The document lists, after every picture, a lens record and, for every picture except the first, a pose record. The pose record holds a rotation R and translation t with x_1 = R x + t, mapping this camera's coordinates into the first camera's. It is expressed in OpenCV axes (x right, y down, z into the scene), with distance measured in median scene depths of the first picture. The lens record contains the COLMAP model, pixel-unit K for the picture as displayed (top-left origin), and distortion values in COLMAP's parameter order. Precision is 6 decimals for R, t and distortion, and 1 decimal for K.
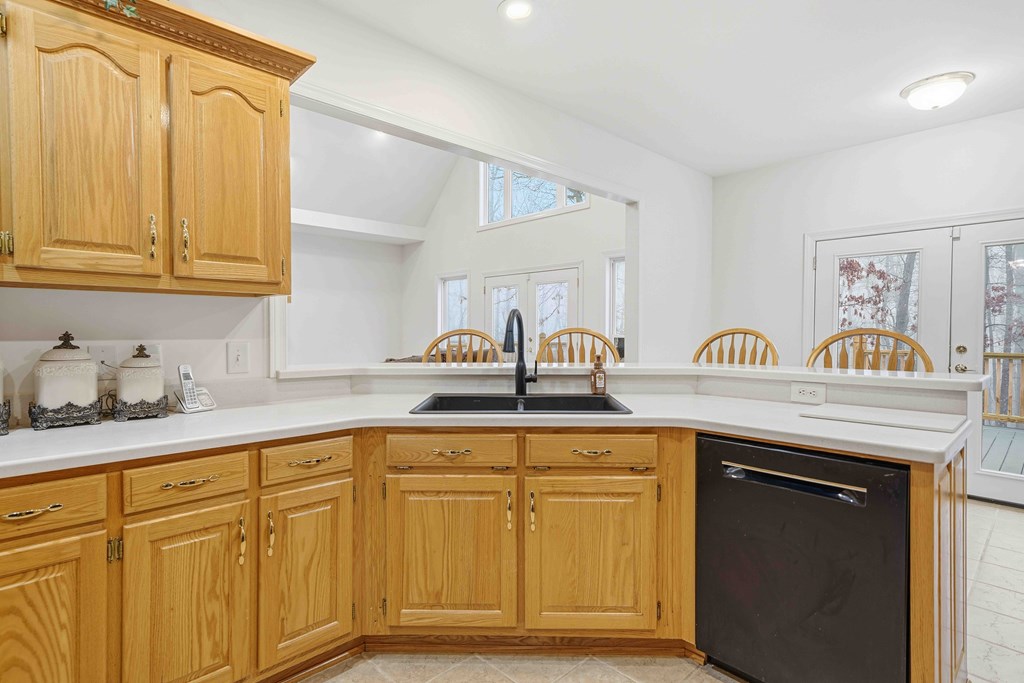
lens RADIAL K [[519.3, 0, 512.0], [0, 519.3, 341.5], [0, 0, 1]] dist [-0.000548, 0.000298]
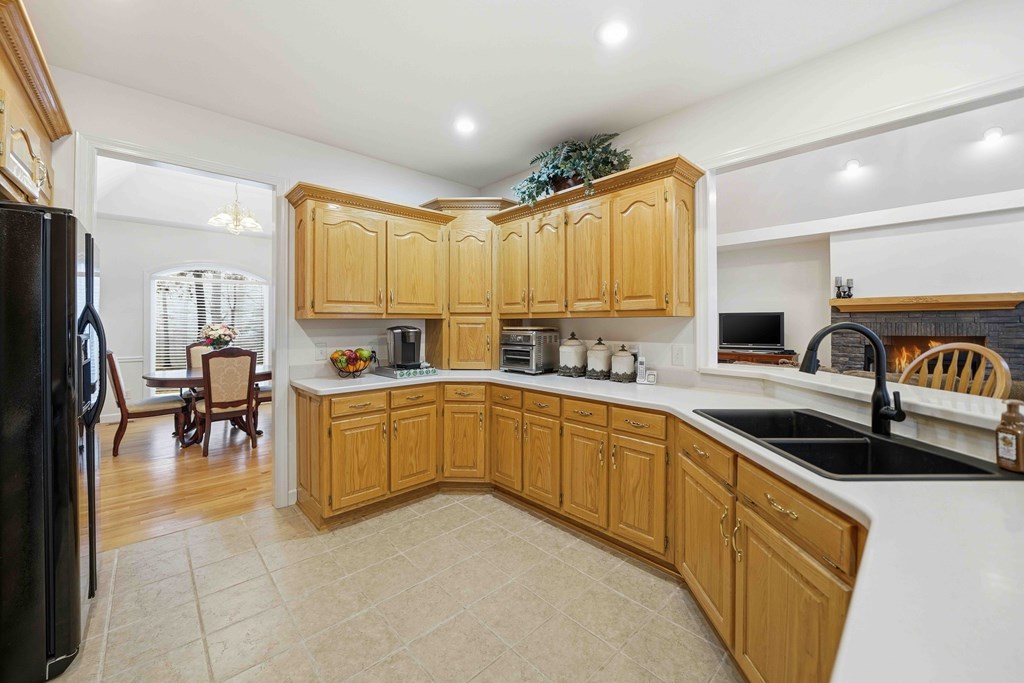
lens RADIAL K [[391.9, 0, 513.9], [0, 391.9, 321.0], [0, 0, 1]] dist [-0.018973, 0.000178]
pose [[-0.002280, -0.006027, -0.999979, 0.706168], [-0.021203, 0.999757, -0.005977, -0.059392], [0.999773, 0.021189, -0.002408, 0.539840]]
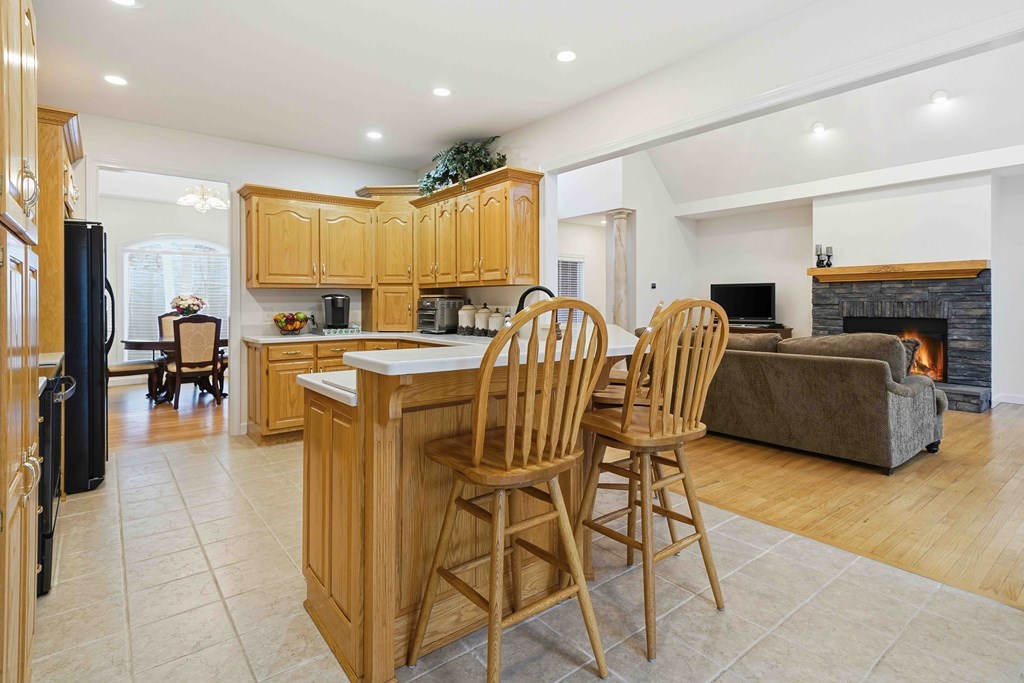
lens RADIAL K [[519.2, 0, 530.5], [0, 519.2, 300.0], [0, 0, 1]] dist [0.016743, 0.000057]
pose [[-0.076064, -0.000409, -0.997103, 1.594408], [-0.020818, 0.999783, 0.001178, -0.033960], [0.996886, 0.020847, -0.076056, 1.234502]]
